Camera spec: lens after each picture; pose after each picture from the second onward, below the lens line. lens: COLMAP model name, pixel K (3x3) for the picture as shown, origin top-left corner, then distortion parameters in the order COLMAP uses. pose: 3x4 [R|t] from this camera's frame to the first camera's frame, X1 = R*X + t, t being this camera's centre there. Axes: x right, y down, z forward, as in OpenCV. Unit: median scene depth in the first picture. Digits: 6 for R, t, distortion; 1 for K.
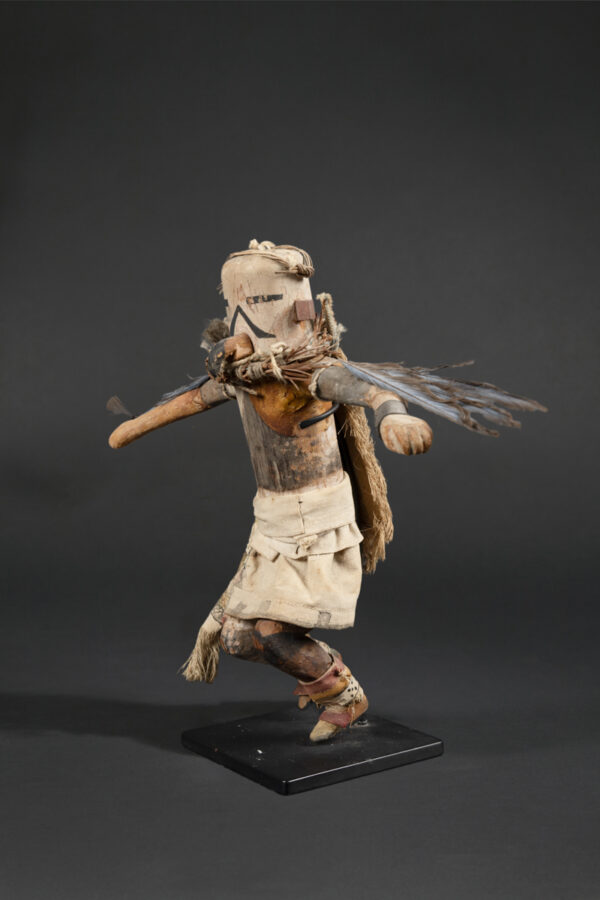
lens RADIAL K [[1257.3, 0, 270.3], [0, 1257.3, 430.8], [0, 0, 1]] dist [0.010111, 0.002180]
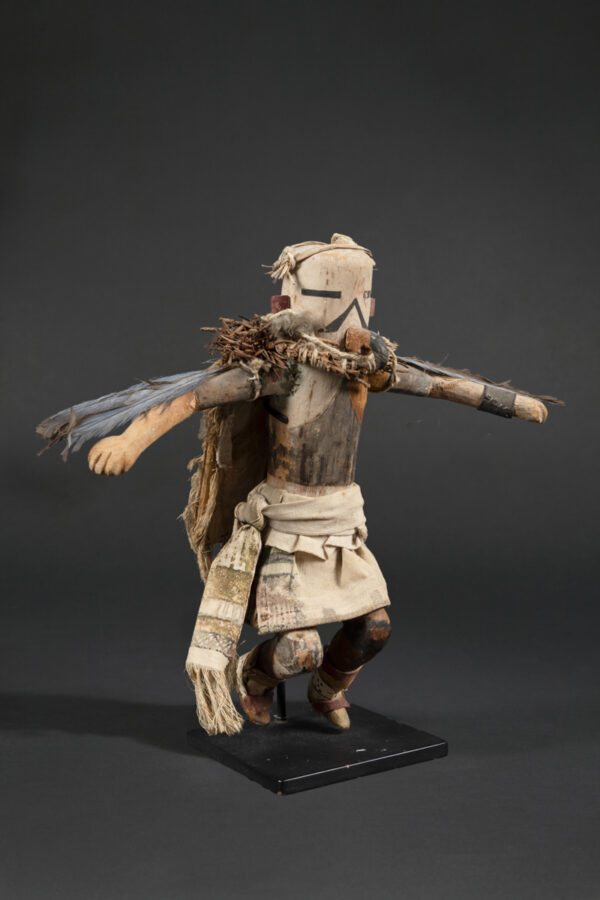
lens RADIAL K [[1222.2, 0, 297.0], [0, 1222.2, 406.4], [0, 0, 1]] dist [0.006135, -0.013507]
pose [[0.034686, -0.012674, 0.999318, -0.980490], [0.088947, 0.995991, 0.009544, -0.027707], [-0.995432, 0.088555, 0.035675, 1.006244]]
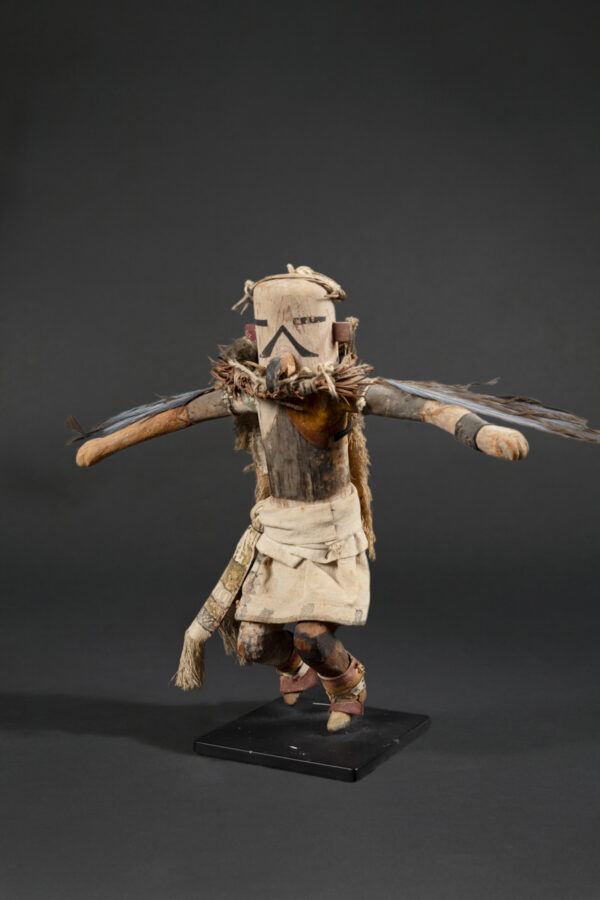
lens RADIAL K [[1119.2, 0, 300.0], [0, 1119.2, 450.0], [0, 0, 1]] dist [0.015238, 0.005418]
pose [[0.889426, -0.016262, 0.456789, -0.436935], [0.019148, 0.999815, -0.001689, 0.006282], [-0.456677, 0.010249, 0.889573, 0.157923]]
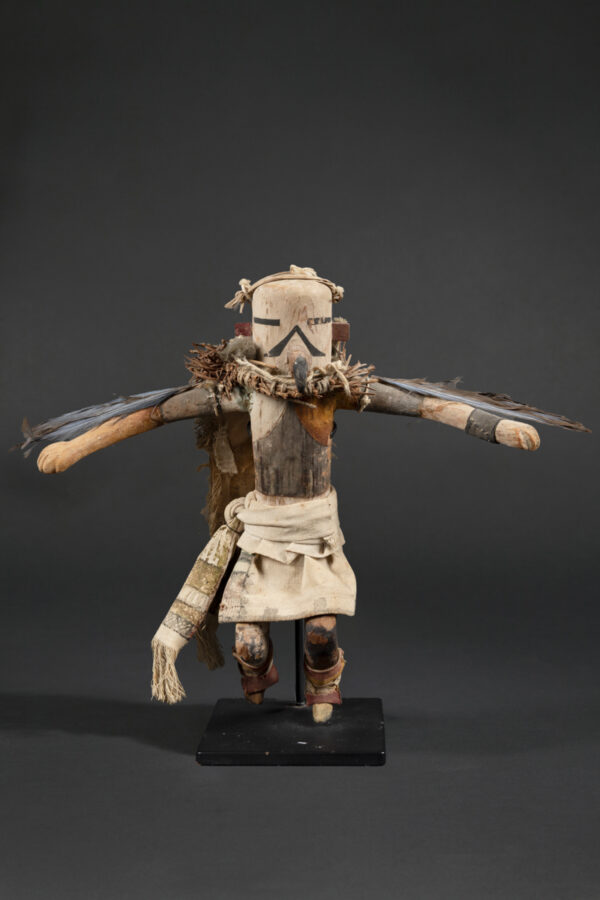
lens RADIAL K [[1222.2, 0, 297.0], [0, 1222.2, 406.4], [0, 0, 1]] dist [0.006135, -0.013507]
pose [[0.598599, -0.017147, 0.800865, -0.849323], [0.046488, 0.998829, -0.013362, -0.016880], [-0.799699, 0.045230, 0.598695, 0.374694]]
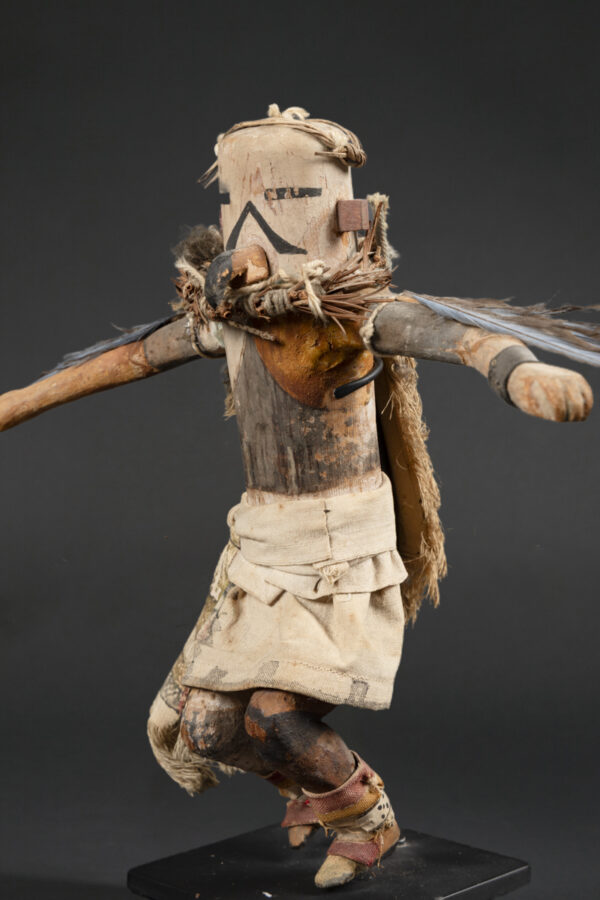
lens RADIAL K [[1829.6, 0, 300.0], [0, 1829.6, 450.0], [0, 0, 1]] dist [0.072756, 0.097356]
pose [[0.979767, 0.050905, 0.193558, -0.173811], [-0.041924, 0.997858, -0.050217, 0.073130], [-0.195700, 0.041086, 0.979803, 0.074852]]
